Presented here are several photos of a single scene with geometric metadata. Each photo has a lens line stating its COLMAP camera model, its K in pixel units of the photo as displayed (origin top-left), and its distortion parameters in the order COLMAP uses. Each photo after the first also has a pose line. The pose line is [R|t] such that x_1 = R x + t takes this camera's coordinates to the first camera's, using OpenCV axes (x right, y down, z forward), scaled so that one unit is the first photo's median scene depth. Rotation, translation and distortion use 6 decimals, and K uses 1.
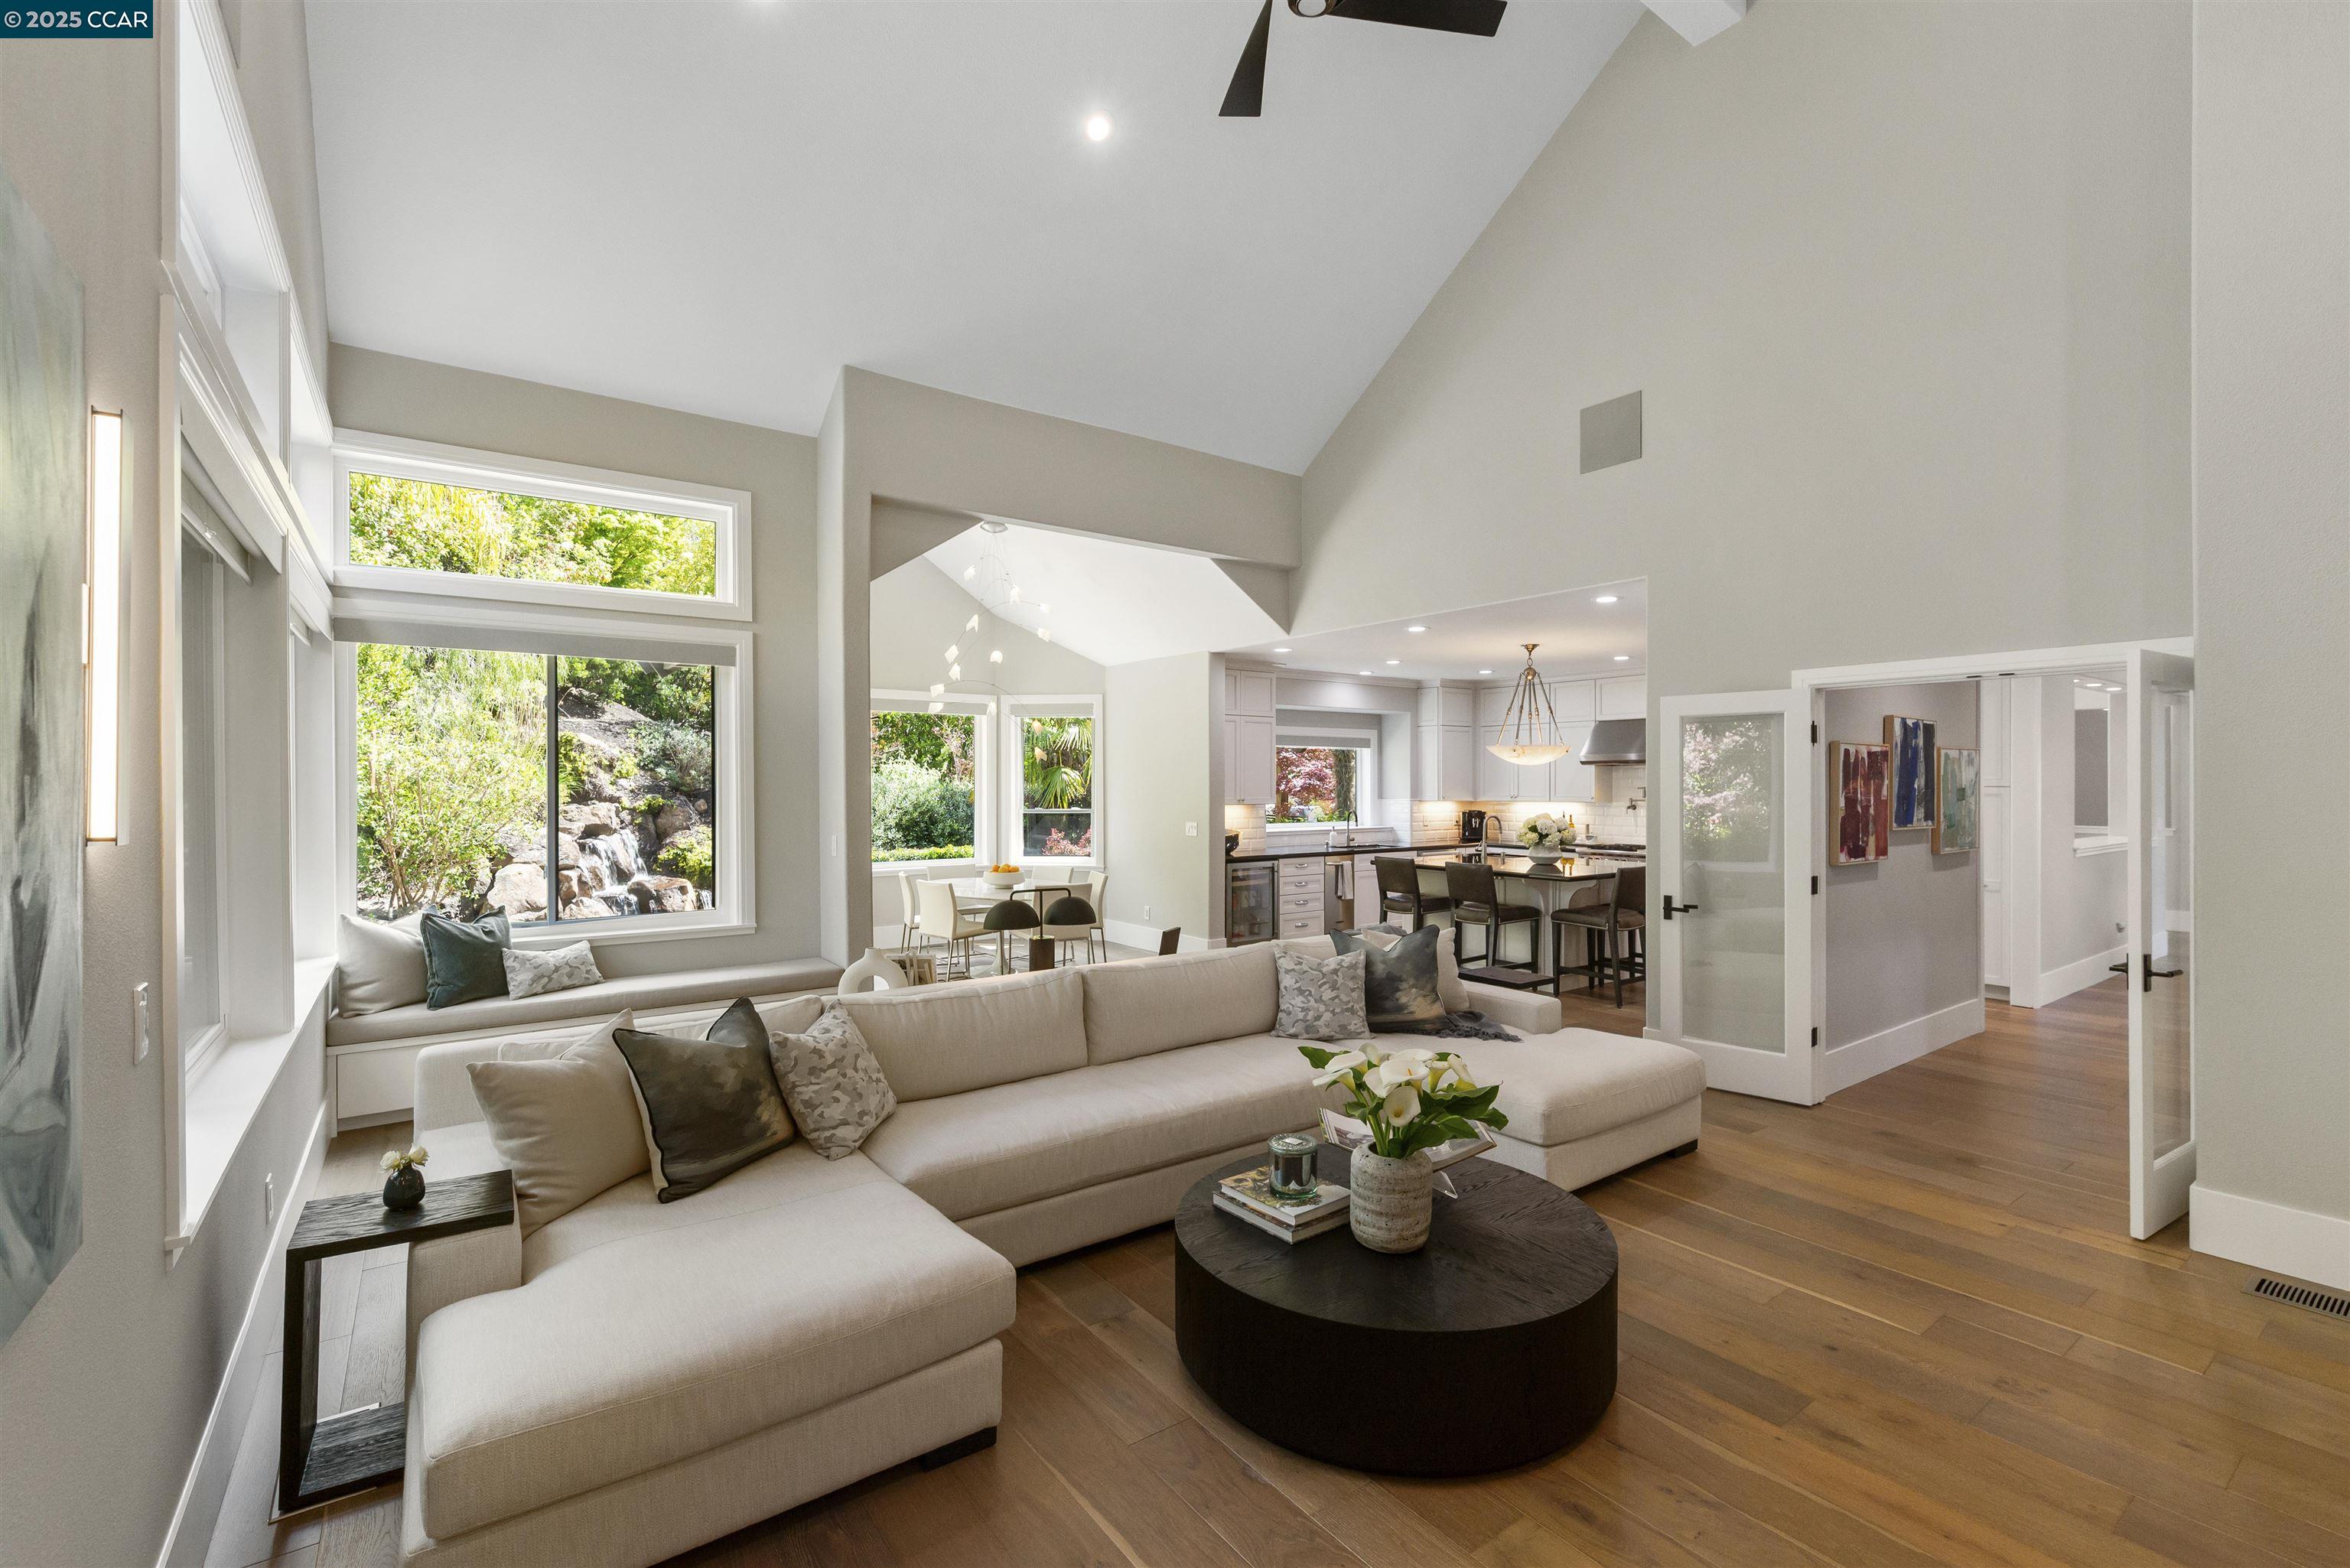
lens RADIAL K [[1030.6, 0, 1210.8], [0, 1030.6, 787.1], [0, 0, 1]] dist [-0.000981, -0.000176]
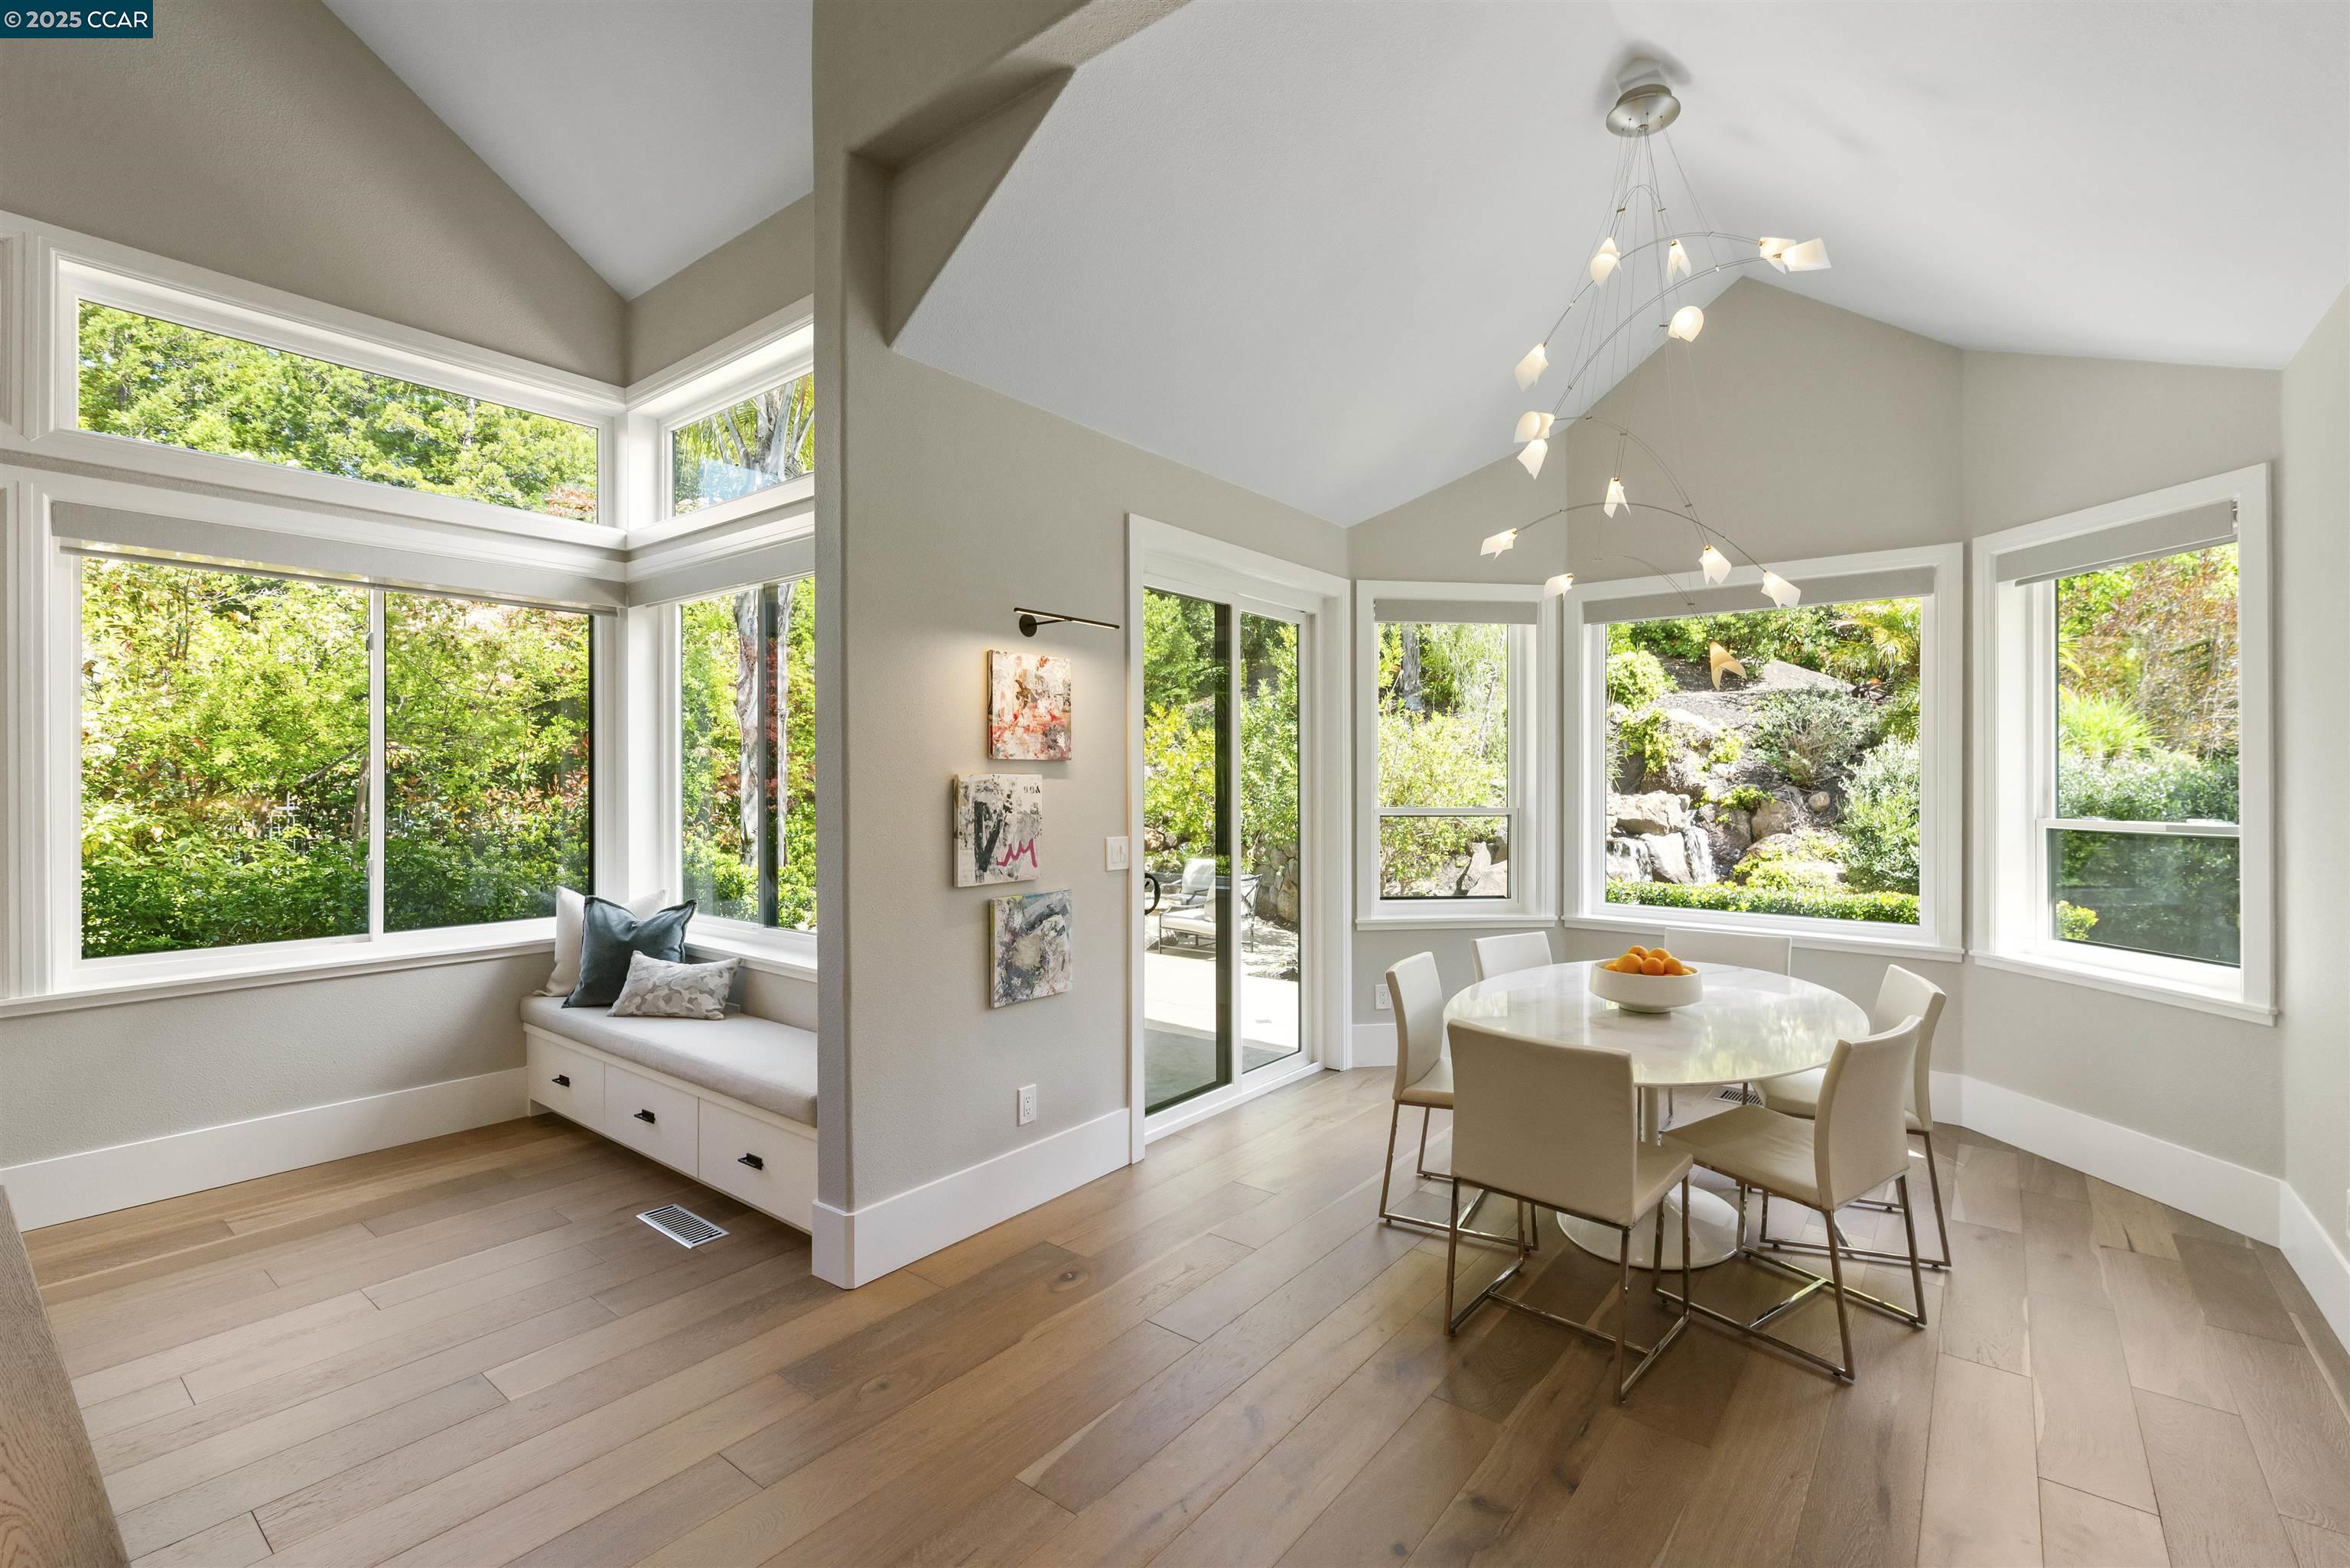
lens RADIAL K [[1027.5, 0, 1201.9], [0, 1027.5, 784.7], [0, 0, 1]] dist [0.001469, 0.000379]
pose [[0.266202, 0.006646, -0.963894, 0.109184], [-0.005422, 0.999971, 0.005397, 0.008409], [0.963902, 0.003789, 0.266230, 0.590719]]
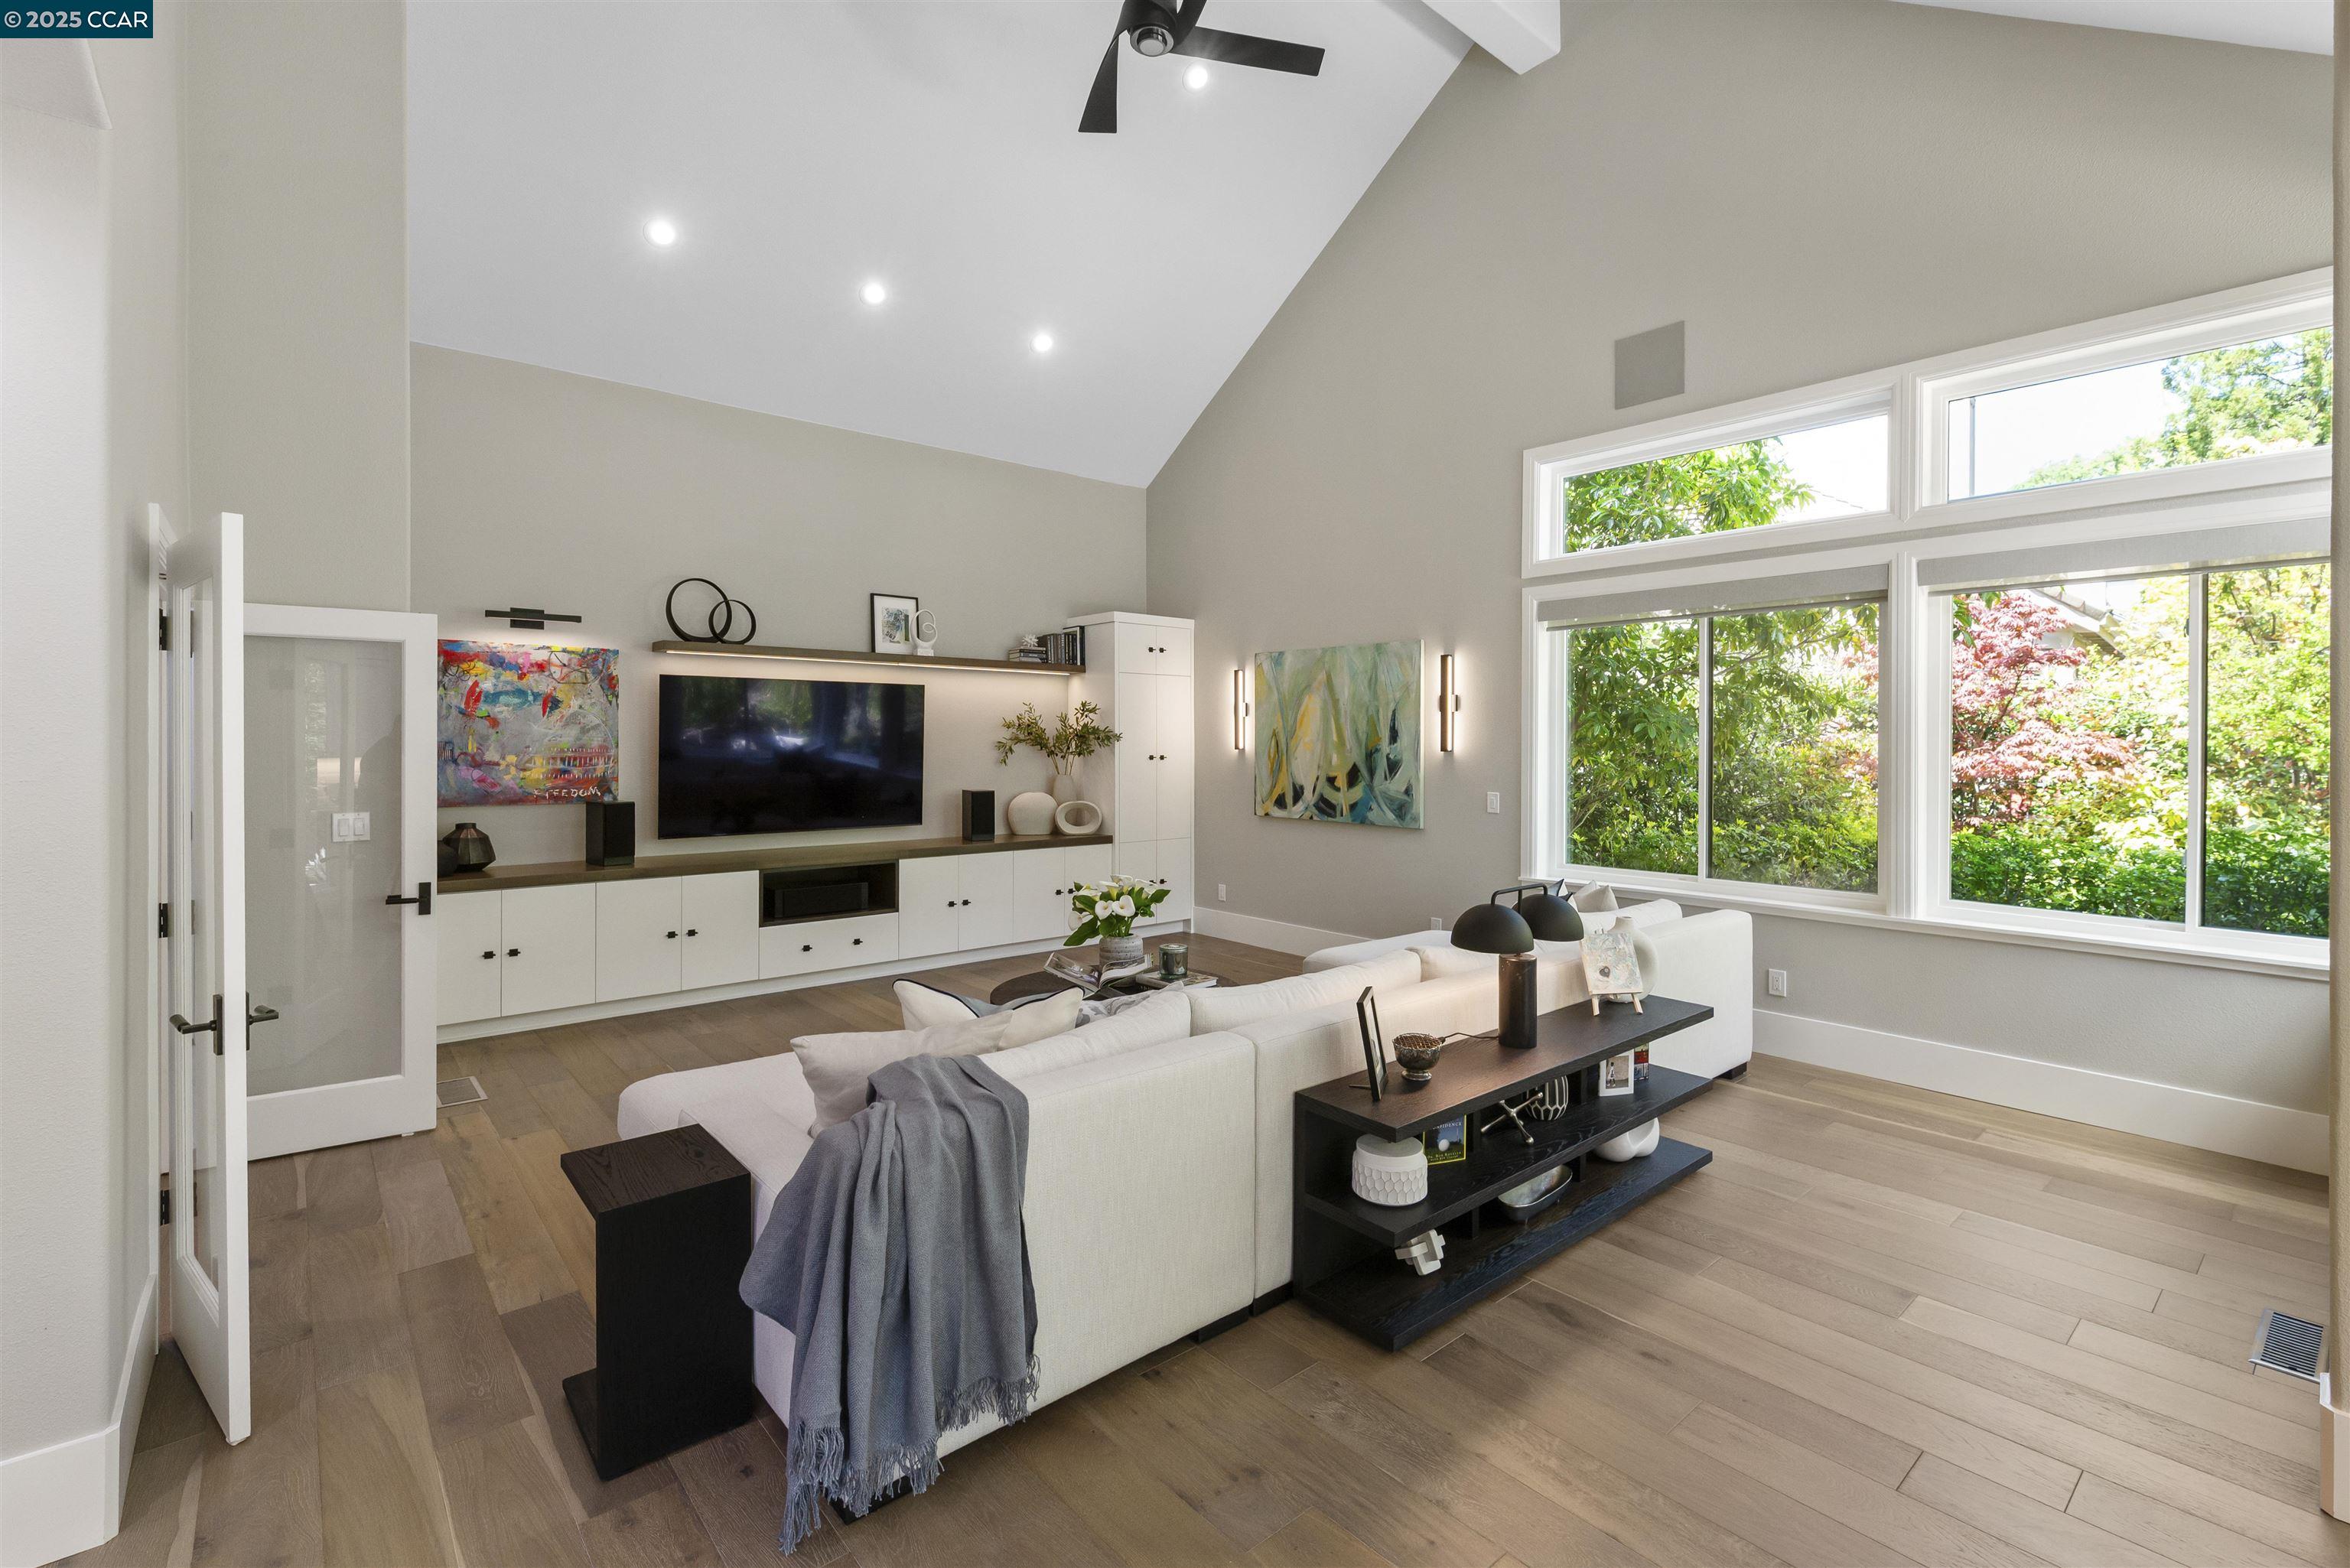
lens RADIAL K [[1045.7, 0, 1200.4], [0, 1045.7, 739.3], [0, 0, 1]] dist [0.000619, -0.000337]
pose [[-0.997650, -0.003267, -0.068441, 0.043242], [-0.003374, 0.999993, 0.001448, 0.000230], [0.068436, 0.001676, -0.997654, 0.758305]]
